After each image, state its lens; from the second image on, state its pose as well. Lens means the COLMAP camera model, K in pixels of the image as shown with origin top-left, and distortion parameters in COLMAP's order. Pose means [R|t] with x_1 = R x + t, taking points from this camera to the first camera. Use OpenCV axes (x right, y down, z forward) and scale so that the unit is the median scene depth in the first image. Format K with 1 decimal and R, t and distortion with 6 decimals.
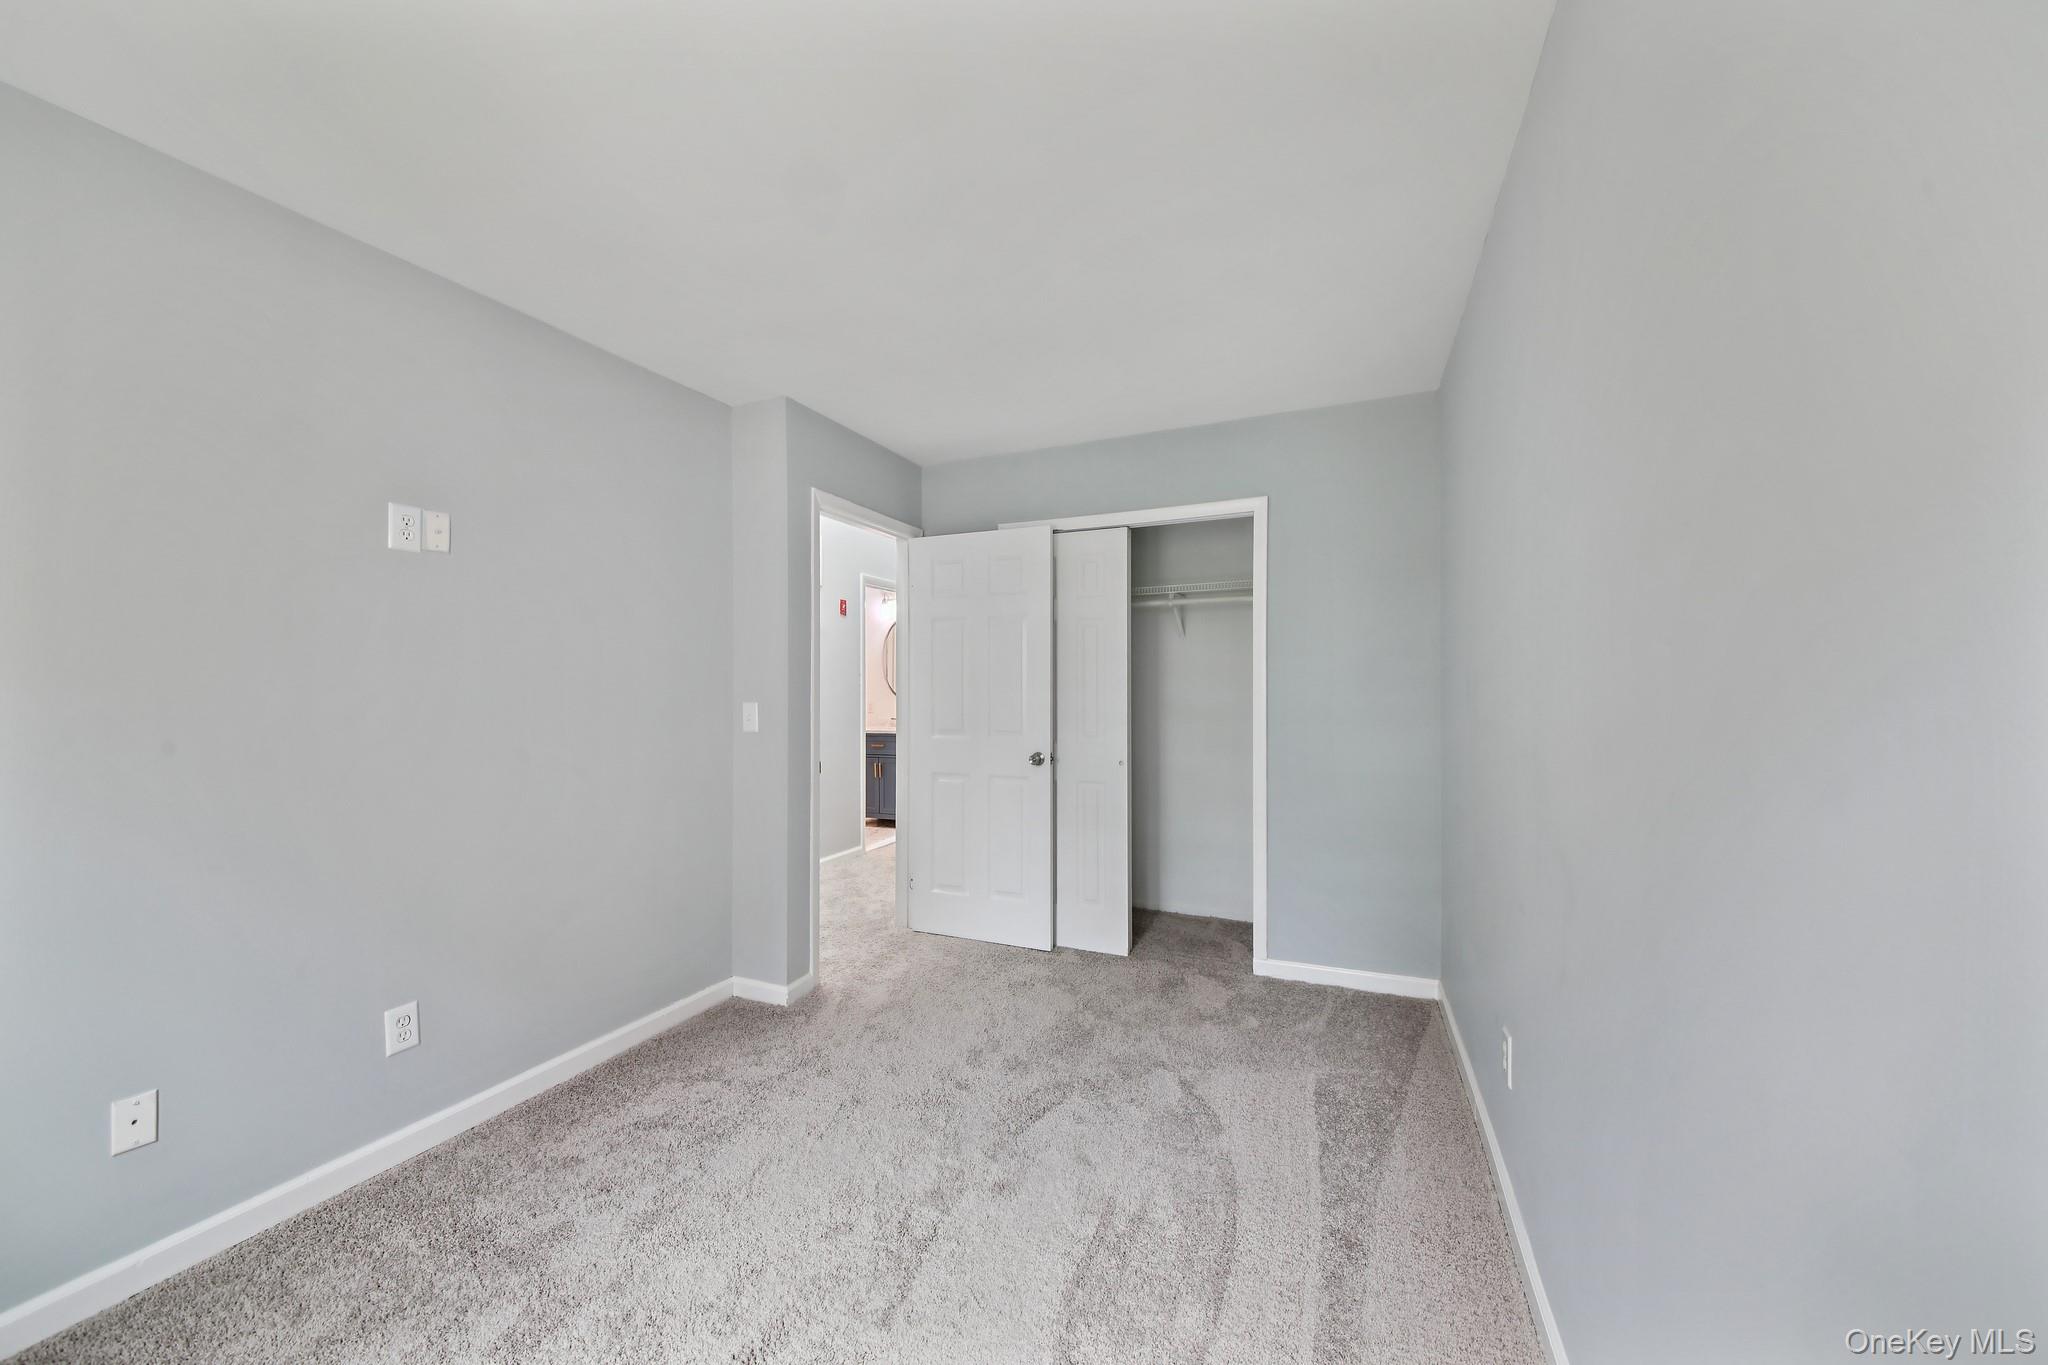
lens RADIAL K [[732.9, 0, 1024.0], [0, 732.9, 682.5], [0, 0, 1]] dist [0.026227, -0.017677]
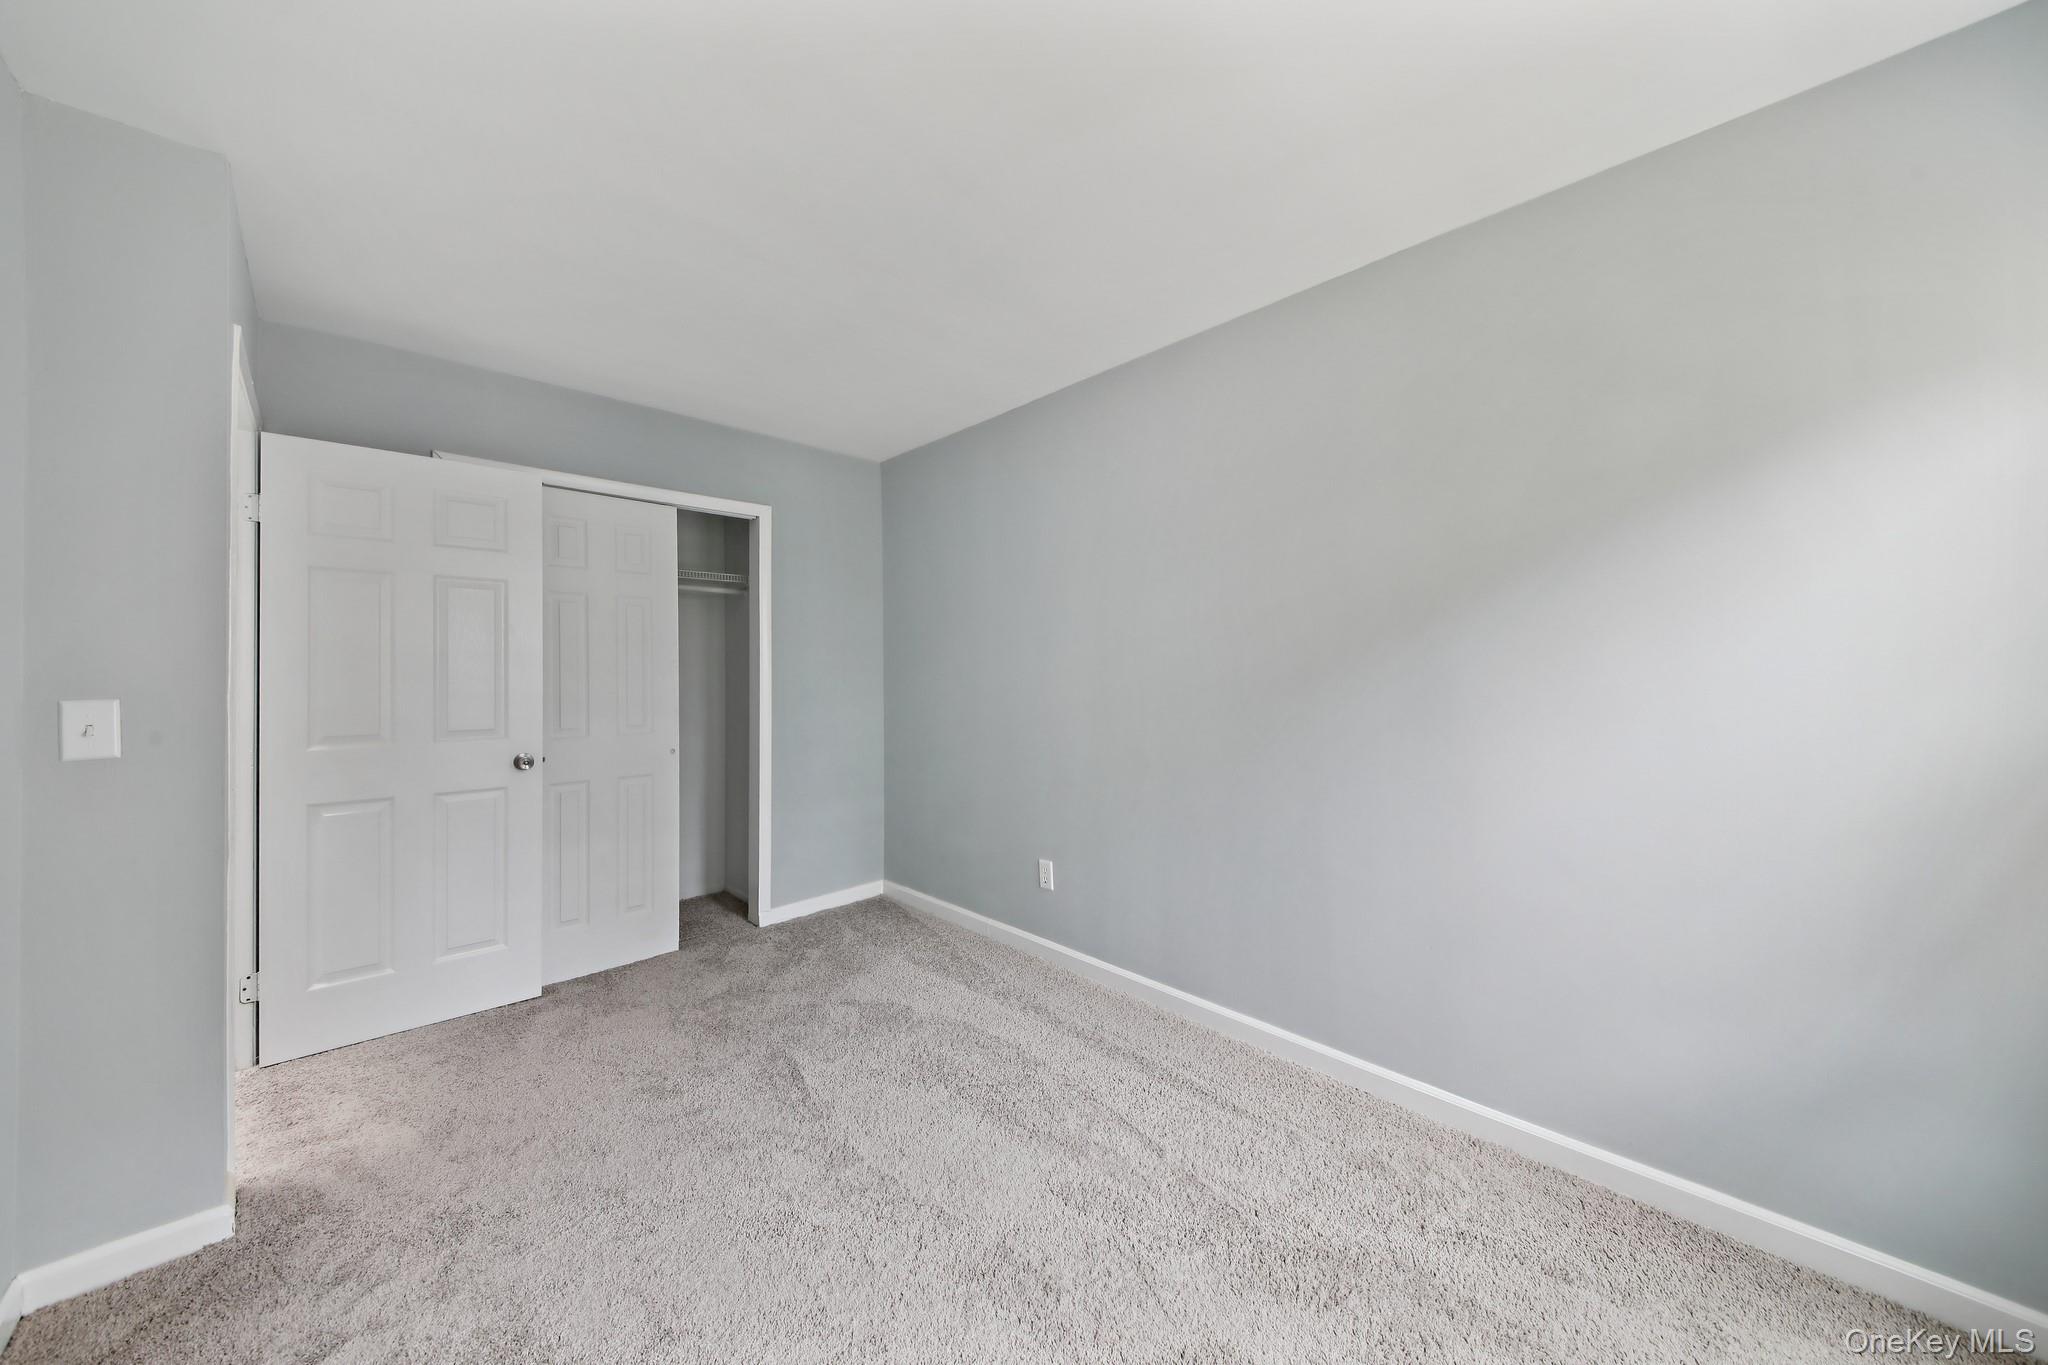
lens RADIAL K [[697.8, 0, 1018.1], [0, 697.8, 673.0], [0, 0, 1]] dist [0.024103, -0.010451]
pose [[0.397755, 0.002028, 0.917489, -0.554798], [-0.002084, 0.999997, -0.001307, 0.007633], [-0.917489, -0.001392, 0.397758, 0.225766]]
